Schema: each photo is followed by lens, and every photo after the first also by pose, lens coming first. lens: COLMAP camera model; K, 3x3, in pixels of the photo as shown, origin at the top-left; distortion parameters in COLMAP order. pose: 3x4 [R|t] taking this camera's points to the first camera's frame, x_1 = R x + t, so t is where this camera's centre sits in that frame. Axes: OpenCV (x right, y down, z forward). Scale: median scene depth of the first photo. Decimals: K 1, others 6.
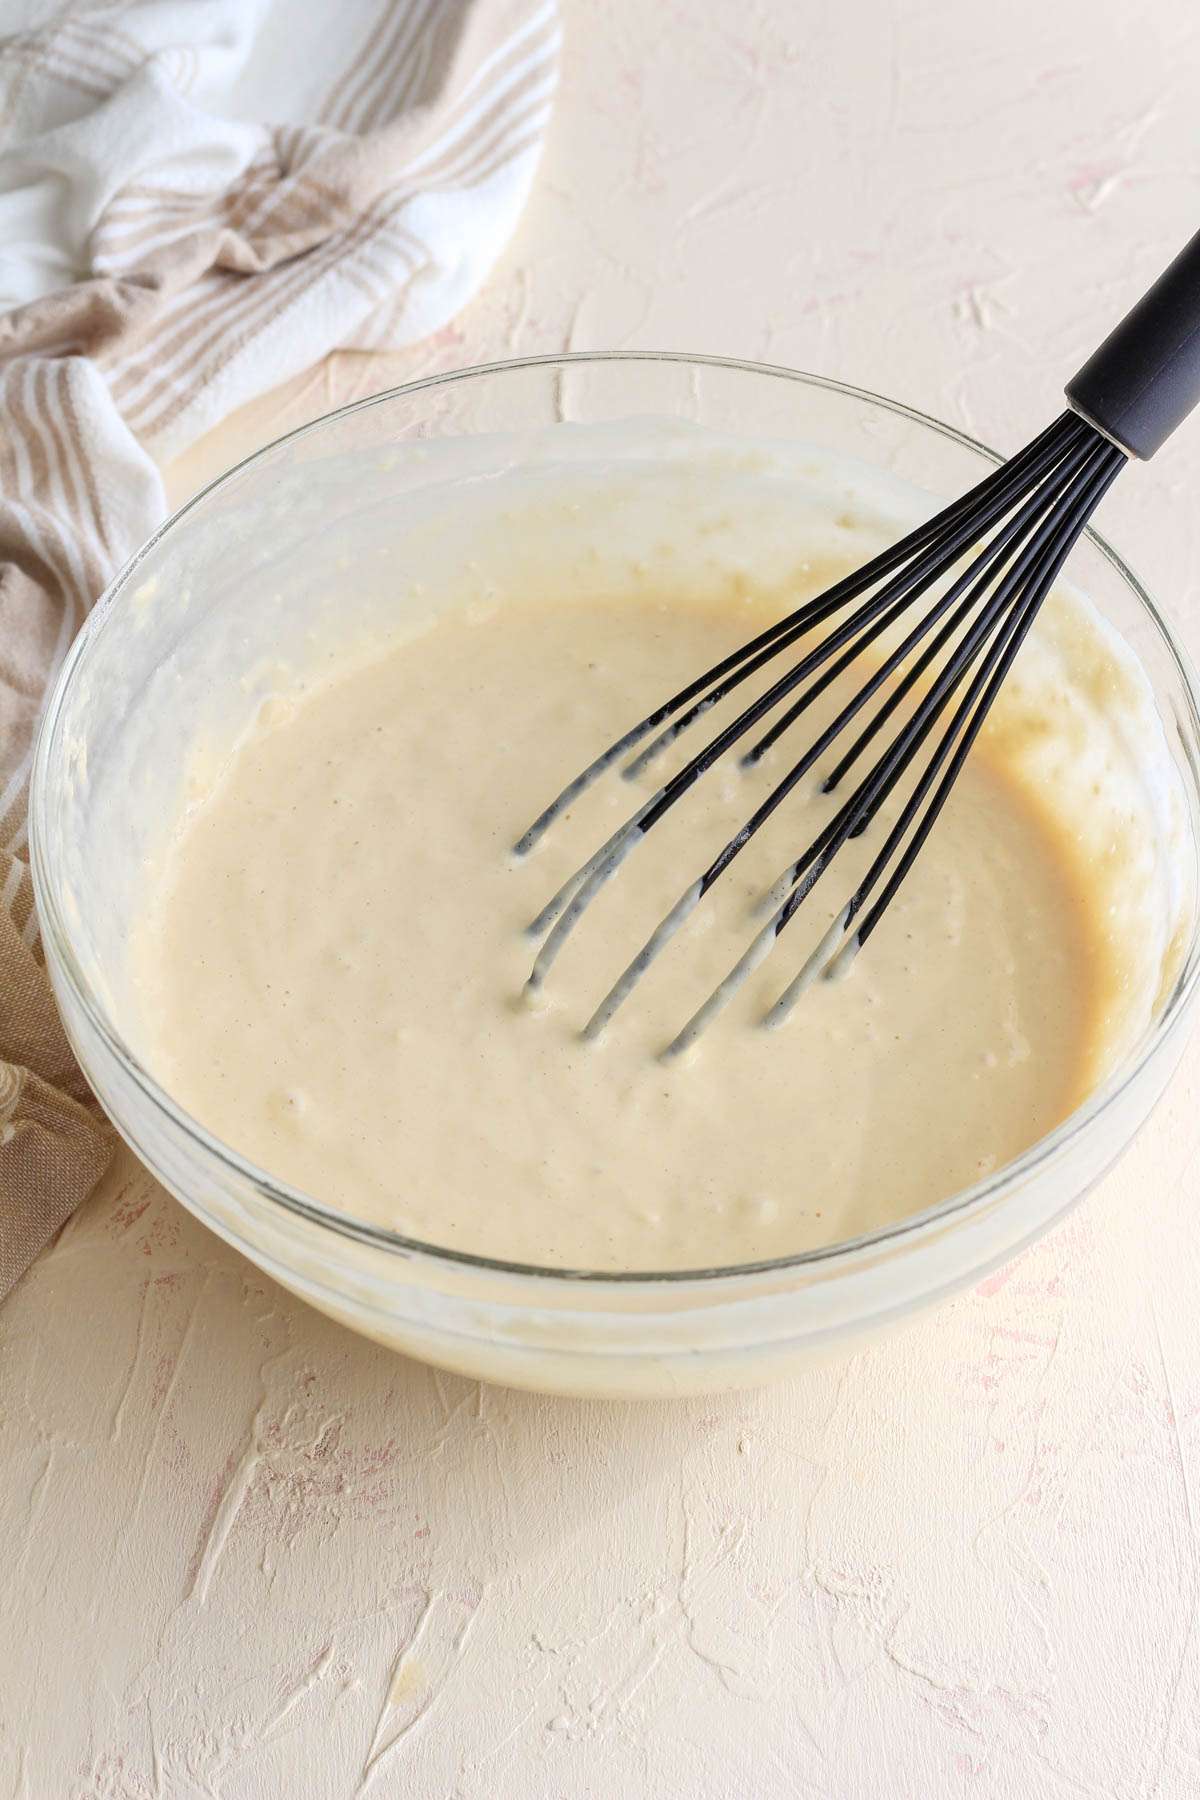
lens RADIAL K [[4502.3, 0, 603.3], [0, 4502.3, 882.6], [0, 0, 1]] dist [-0.095010, 0.000000]
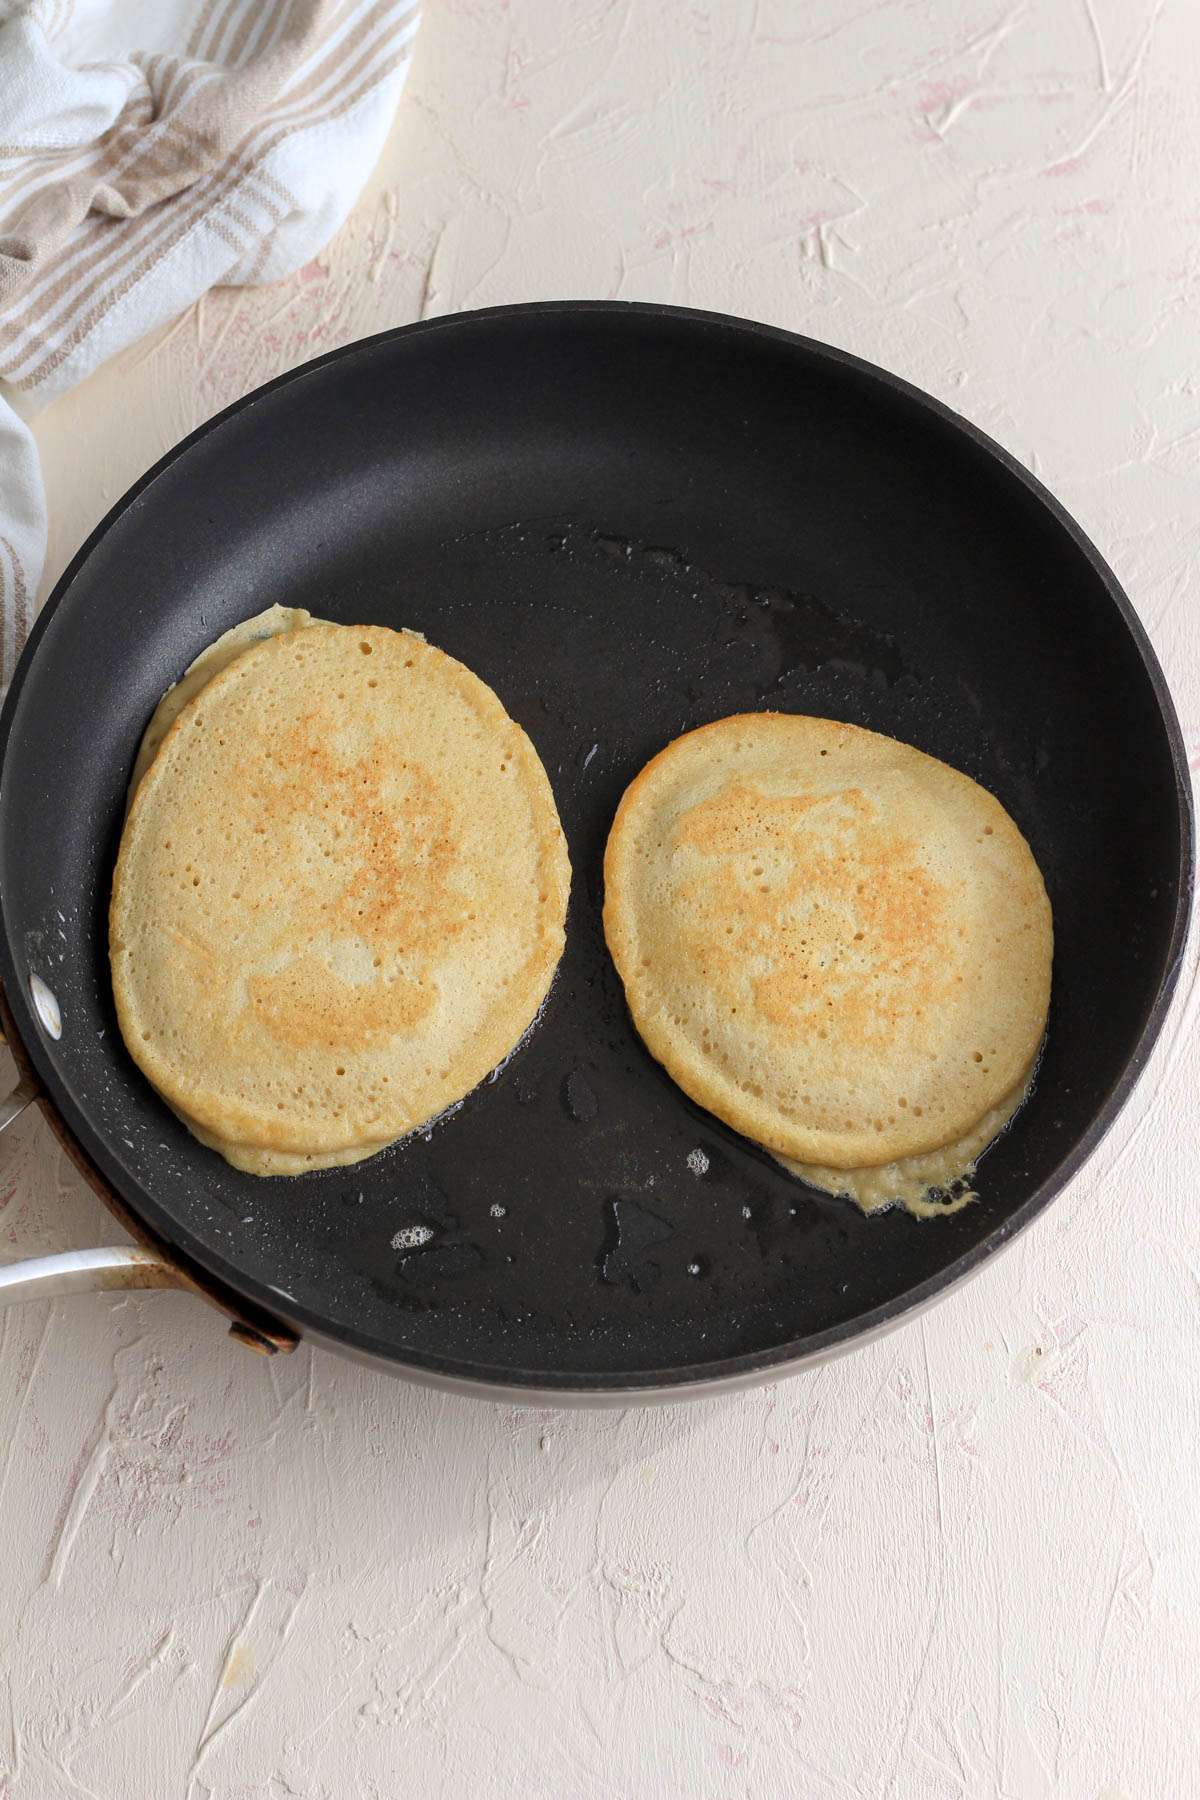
lens RADIAL K [[4502.3, 0, 593.7], [0, 4502.3, 895.4], [0, 0, 1]] dist [-0.095010, 0.000000]
pose [[0.999804, 0.019208, -0.004757, 0.040122], [-0.017732, 0.976334, 0.215541, -0.215907], [0.008784, -0.215414, 0.976483, -0.052538]]
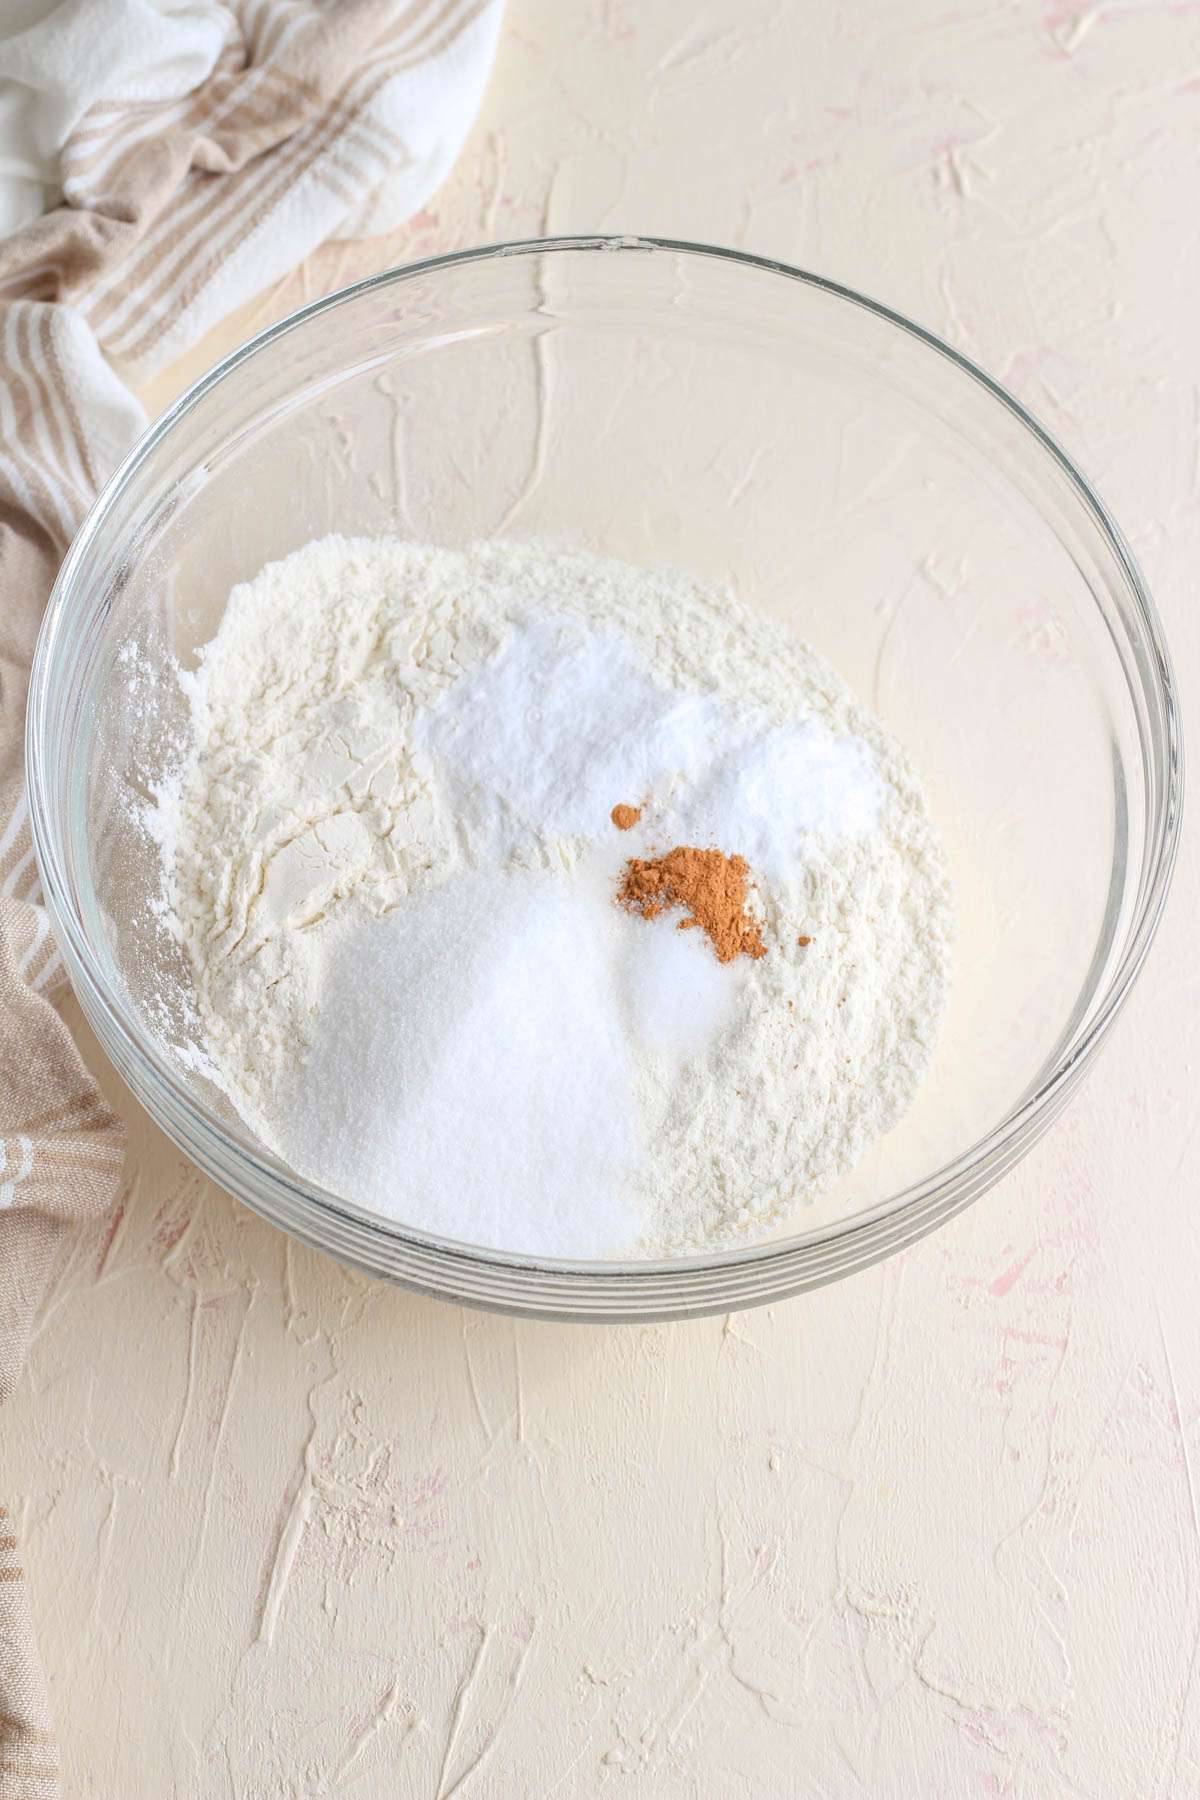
lens RADIAL K [[4502.3, 0, 601.0], [0, 4502.3, 906.6], [0, 0, 1]] dist [-0.095010, 0.000000]
pose [[0.998546, -0.026964, 0.046672, -0.047684], [0.014902, 0.970234, 0.241709, -0.222999], [-0.051800, -0.240662, 0.969226, 0.011065]]
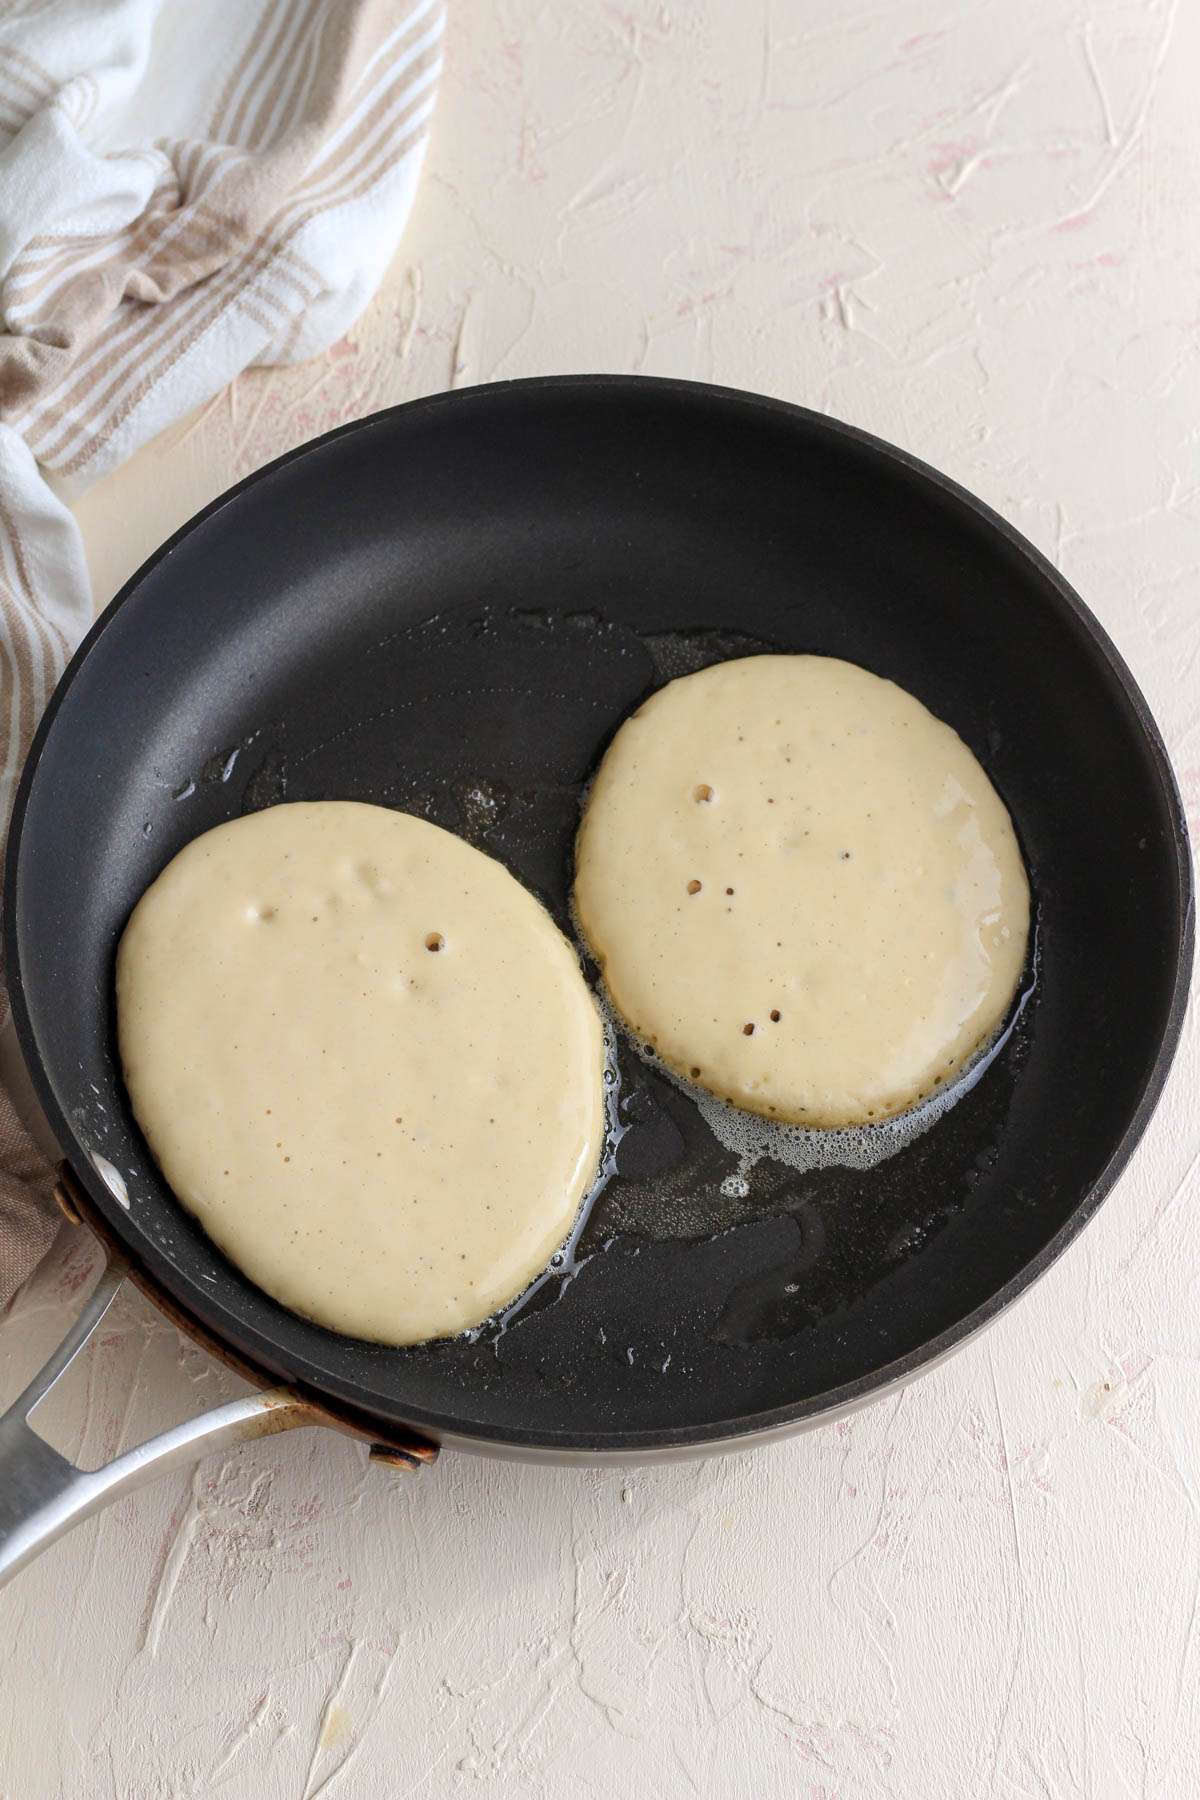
lens RADIAL K [[4502.3, 0, 596.3], [0, 4502.3, 900.7], [0, 0, 1]] dist [-0.095010, 0.000000]
pose [[0.999794, -0.016167, 0.012303, 0.010524], [0.013274, 0.978295, 0.206793, -0.222740], [-0.015379, -0.206587, 0.978307, -0.067976]]
